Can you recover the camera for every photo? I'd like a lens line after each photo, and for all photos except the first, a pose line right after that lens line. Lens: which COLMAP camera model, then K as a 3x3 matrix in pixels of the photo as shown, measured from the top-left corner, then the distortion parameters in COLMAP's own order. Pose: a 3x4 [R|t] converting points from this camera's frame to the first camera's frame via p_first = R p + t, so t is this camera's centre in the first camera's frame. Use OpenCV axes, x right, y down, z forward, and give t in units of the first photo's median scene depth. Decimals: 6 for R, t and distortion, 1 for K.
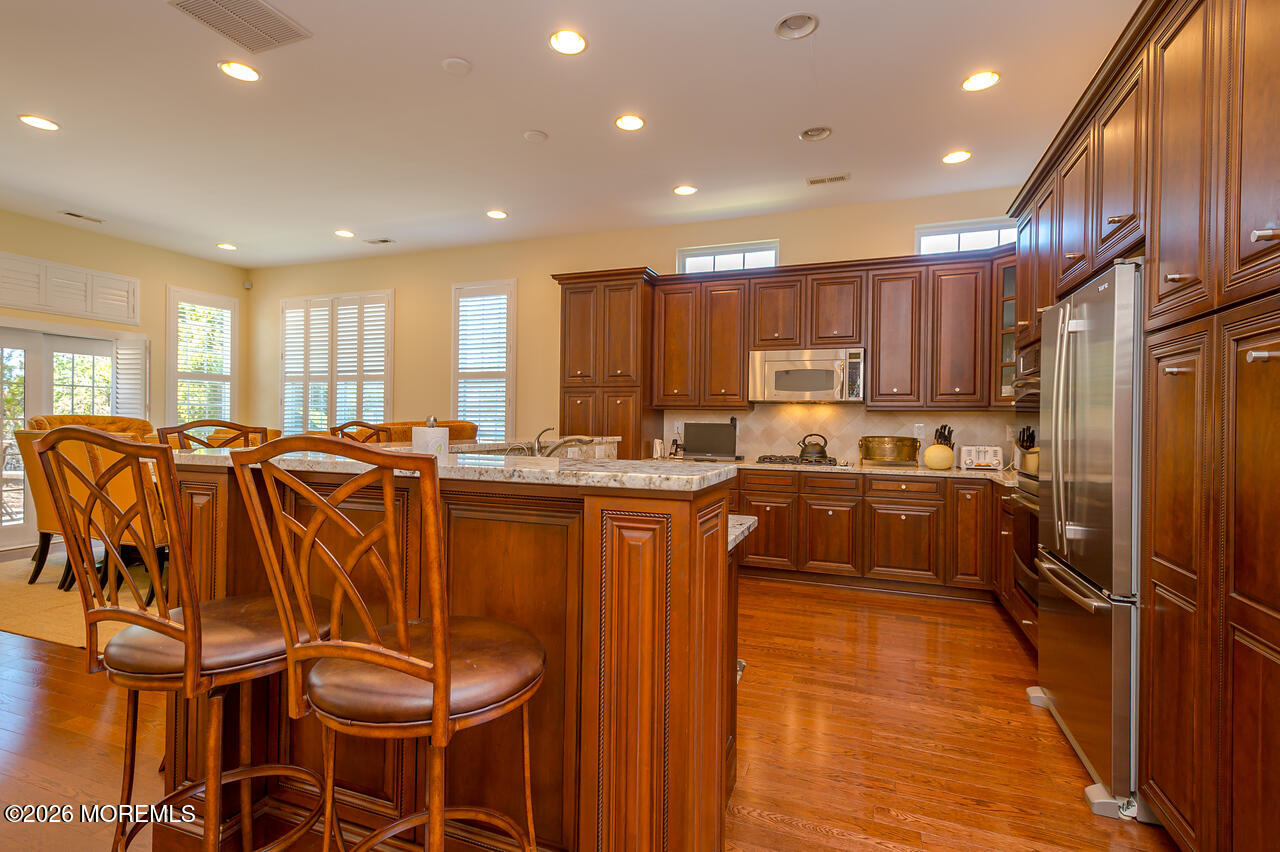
lens RADIAL K [[600.5, 0, 646.4], [0, 600.5, 421.7], [0, 0, 1]] dist [0.035309, -0.017450]
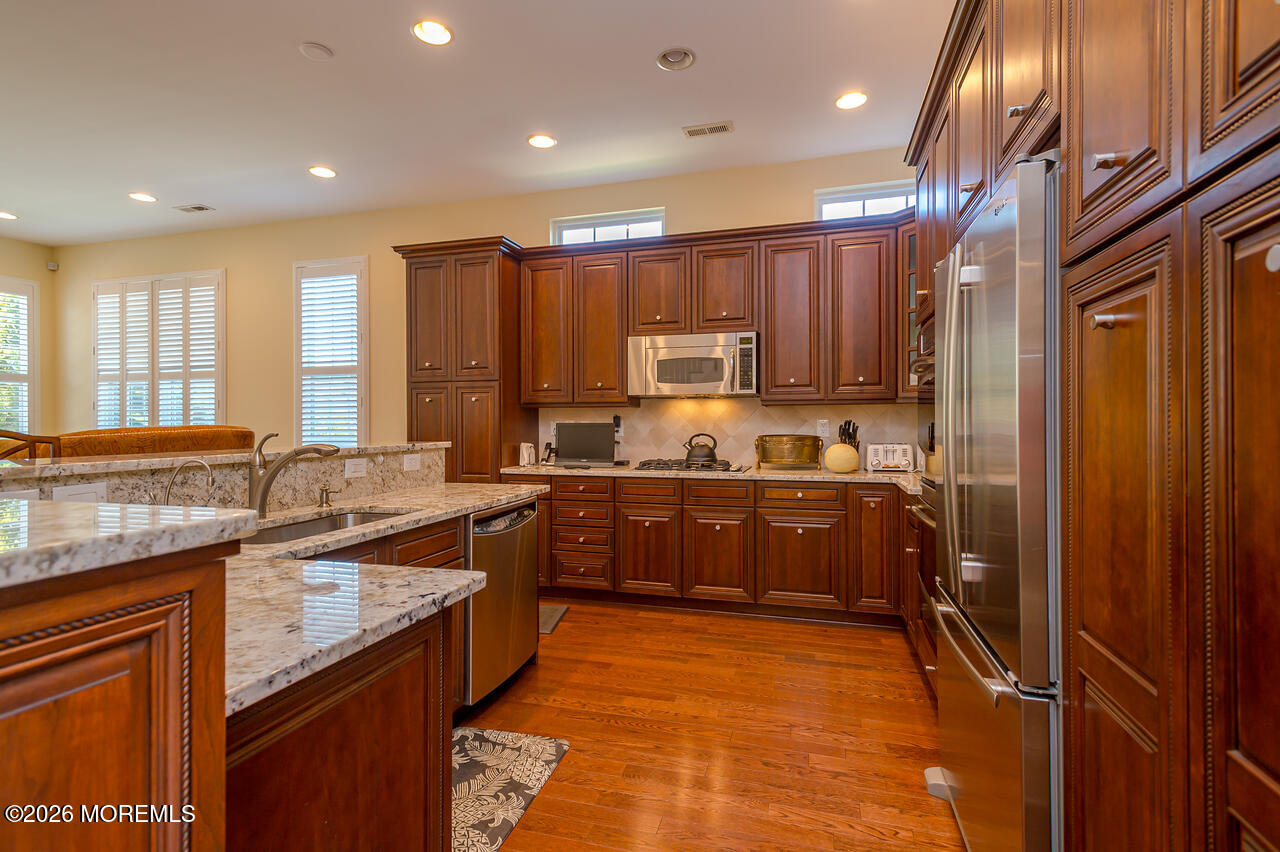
lens RADIAL K [[600.5, 0, 646.4], [0, 600.5, 421.7], [0, 0, 1]] dist [0.035309, -0.017450]
pose [[0.996904, -0.016539, 0.076873, 0.139425], [0.016539, 0.999863, 0.000638, 0.001864], [-0.076873, 0.000636, 0.997041, 0.167475]]
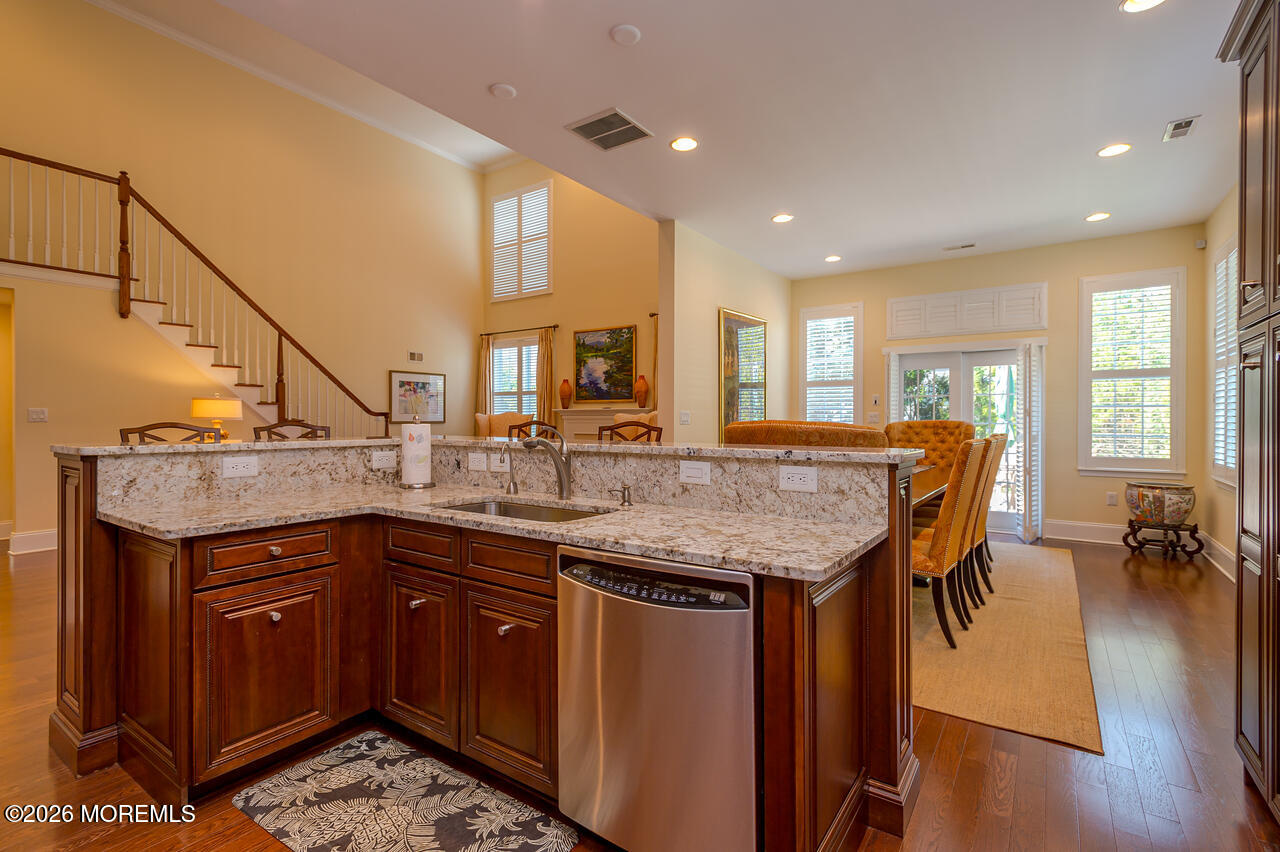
lens RADIAL K [[600.5, 0, 646.4], [0, 600.5, 421.7], [0, 0, 1]] dist [0.035309, -0.017450]
pose [[-0.249026, -0.010024, -0.968445, 0.381227], [-0.005553, 0.999945, -0.008922, 0.006037], [0.968481, 0.003156, -0.249068, 0.851912]]
